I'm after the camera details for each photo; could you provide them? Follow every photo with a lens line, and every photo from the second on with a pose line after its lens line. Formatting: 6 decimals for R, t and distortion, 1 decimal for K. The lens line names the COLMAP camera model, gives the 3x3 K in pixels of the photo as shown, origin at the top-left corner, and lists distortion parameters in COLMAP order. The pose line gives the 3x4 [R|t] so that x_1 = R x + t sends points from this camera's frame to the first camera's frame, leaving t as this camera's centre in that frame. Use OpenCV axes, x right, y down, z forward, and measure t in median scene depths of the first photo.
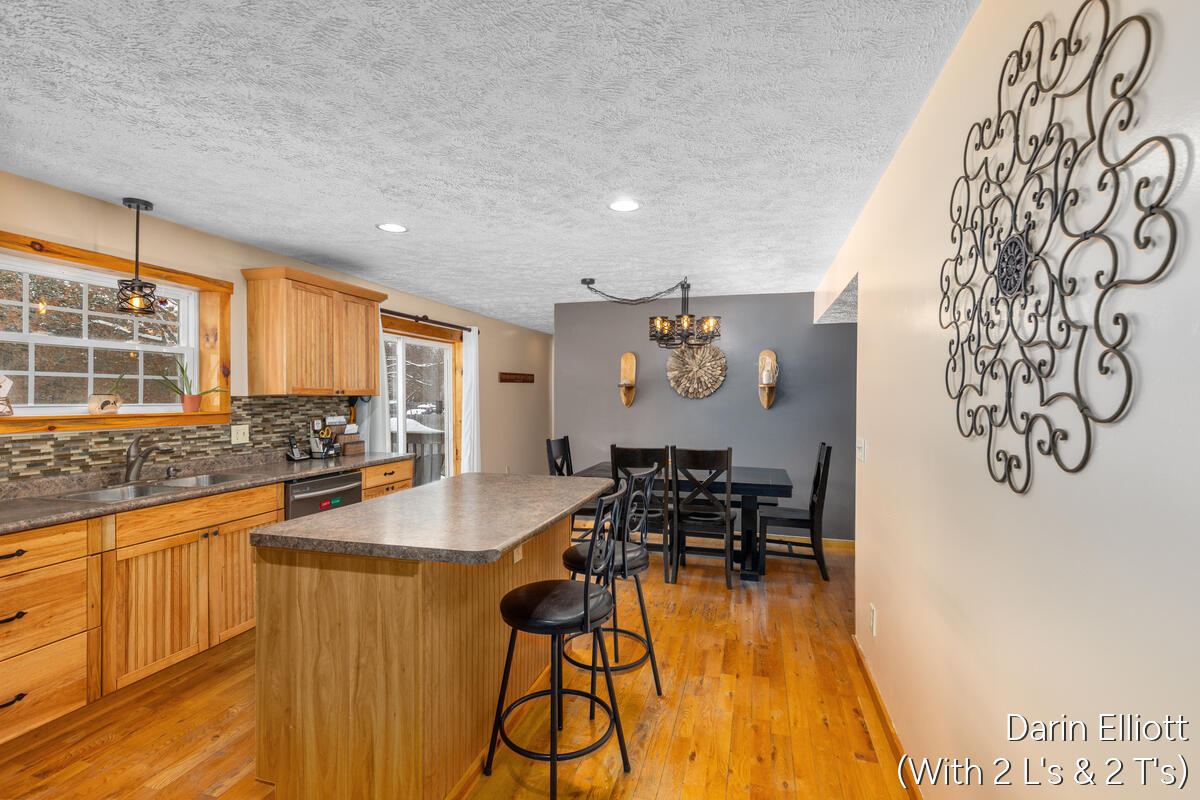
lens RADIAL K [[551.2, 0, 596.2], [0, 551.2, 398.4], [0, 0, 1]] dist [0.002417, 0.000032]
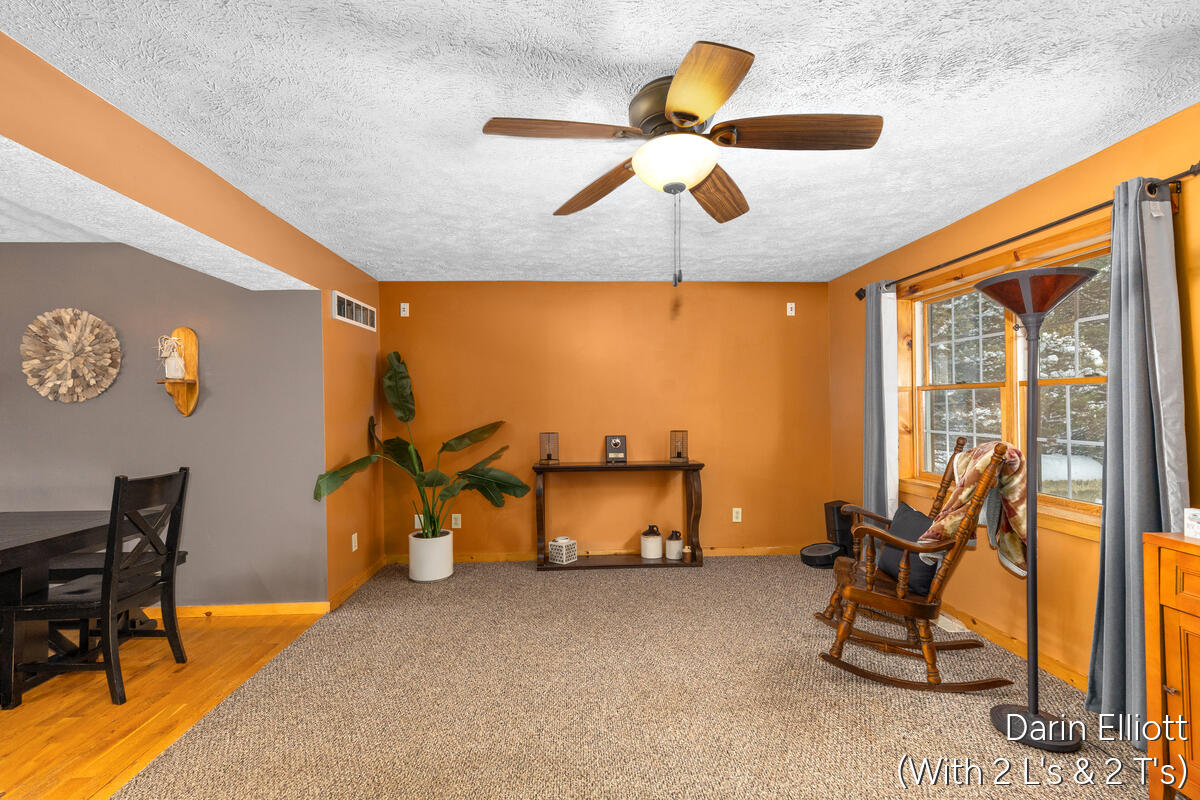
lens RADIAL K [[551.2, 0, 601.5], [0, 551.2, 399.8], [0, 0, 1]] dist [0.002417, 0.000032]
pose [[0.941867, -0.022114, 0.335257, 0.539448], [0.026353, 0.999620, -0.008098, 0.016951], [-0.334951, 0.016462, 0.942092, 0.207865]]
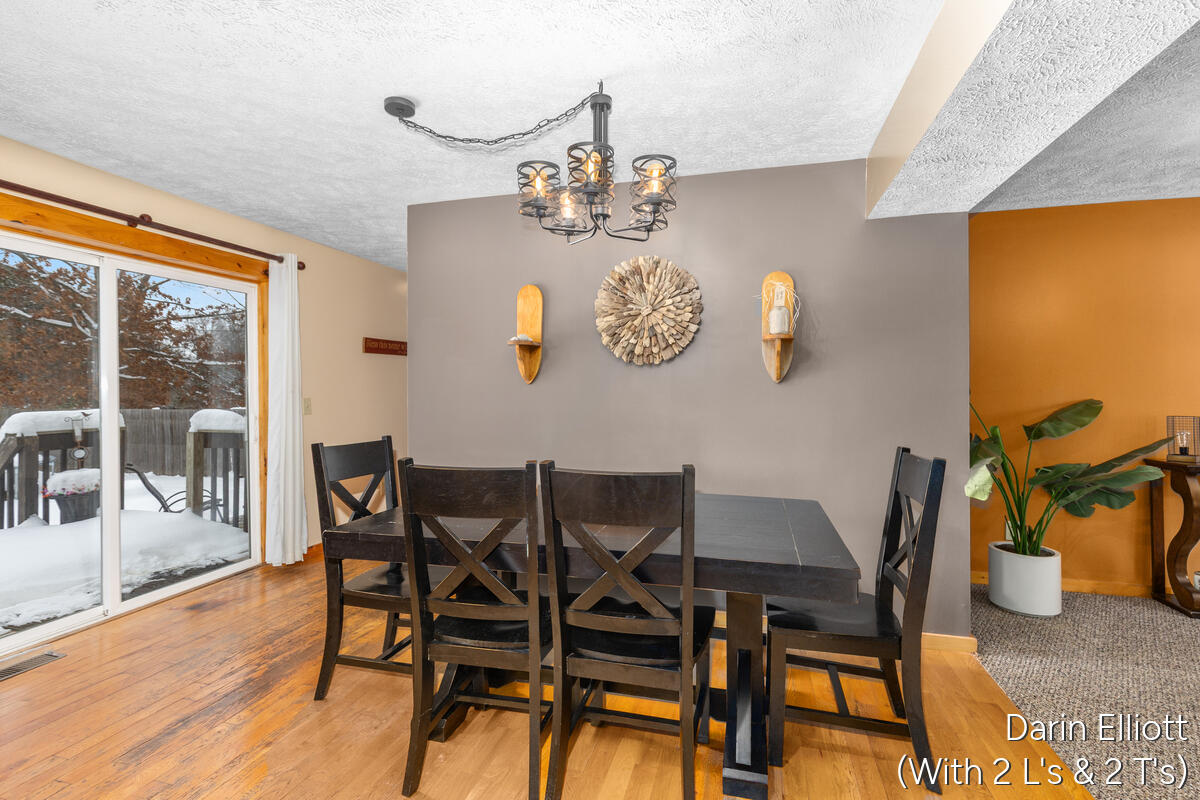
lens RADIAL K [[551.2, 0, 604.7], [0, 551.2, 394.1], [0, 0, 1]] dist [0.002417, 0.000032]
pose [[0.999834, -0.006137, 0.017156, 0.129760], [0.006159, 0.999980, -0.001207, 0.029234], [-0.017148, 0.001312, 0.999852, 0.456506]]
